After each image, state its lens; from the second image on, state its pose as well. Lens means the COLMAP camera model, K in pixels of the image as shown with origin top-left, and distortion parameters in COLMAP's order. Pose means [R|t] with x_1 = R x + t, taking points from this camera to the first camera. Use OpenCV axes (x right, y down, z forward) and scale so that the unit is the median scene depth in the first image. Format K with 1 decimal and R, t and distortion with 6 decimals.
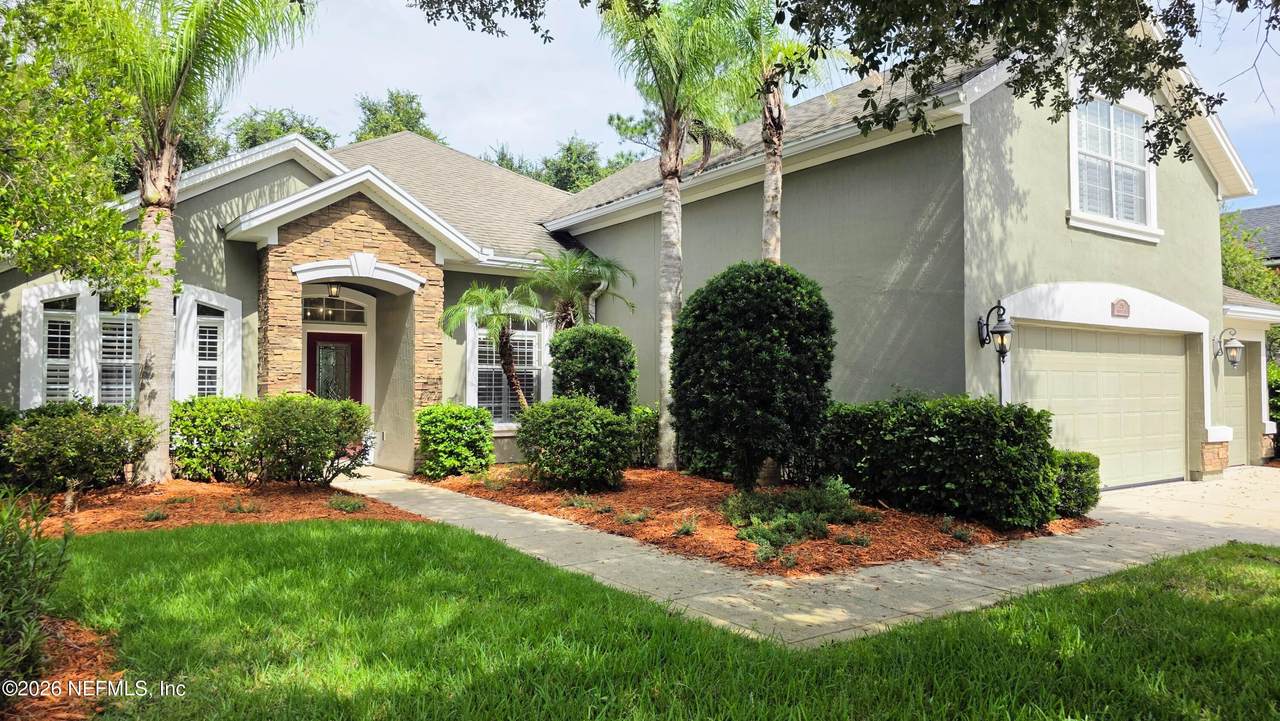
lens RADIAL K [[857.4, 0, 633.6], [0, 857.4, 380.7], [0, 0, 1]] dist [0.037311, -0.003166]
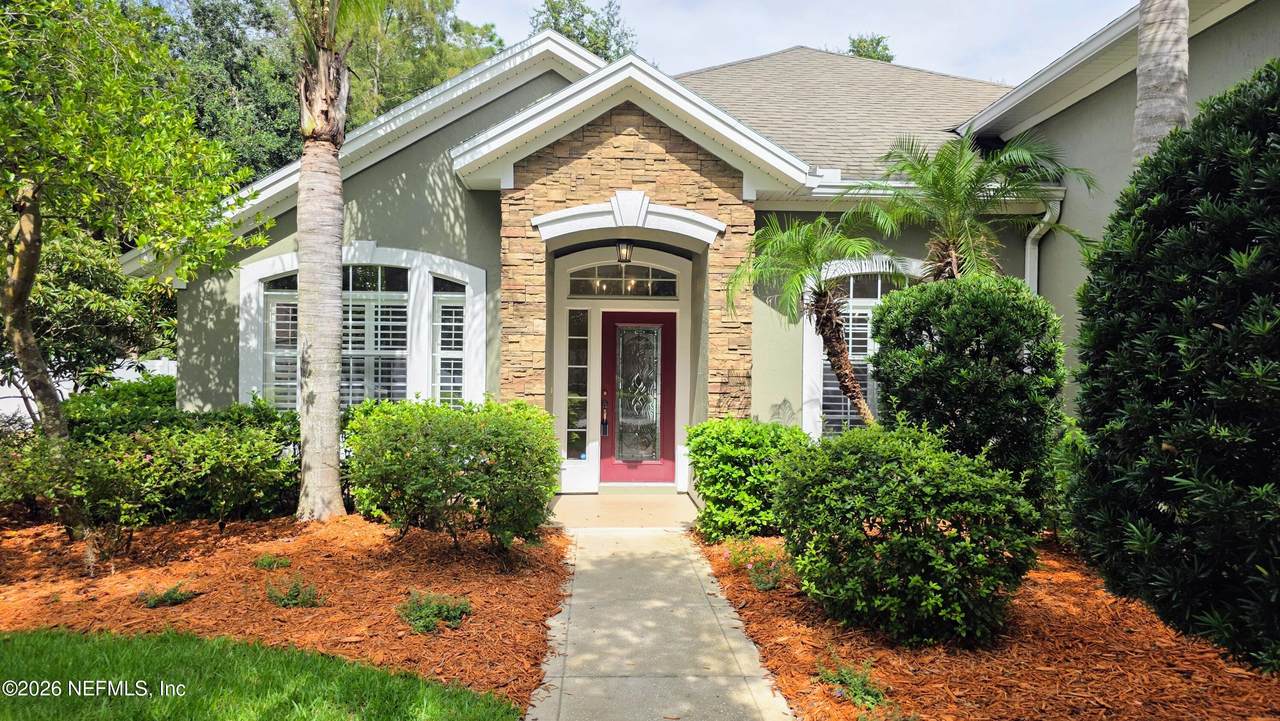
lens RADIAL K [[857.4, 0, 633.6], [0, 857.4, 380.7], [0, 0, 1]] dist [0.037311, -0.003166]
pose [[0.839289, 0.017878, -0.543392, 0.060396], [-0.006641, 0.999722, 0.022634, -0.014804], [0.543645, -0.015388, 0.839174, 0.446575]]
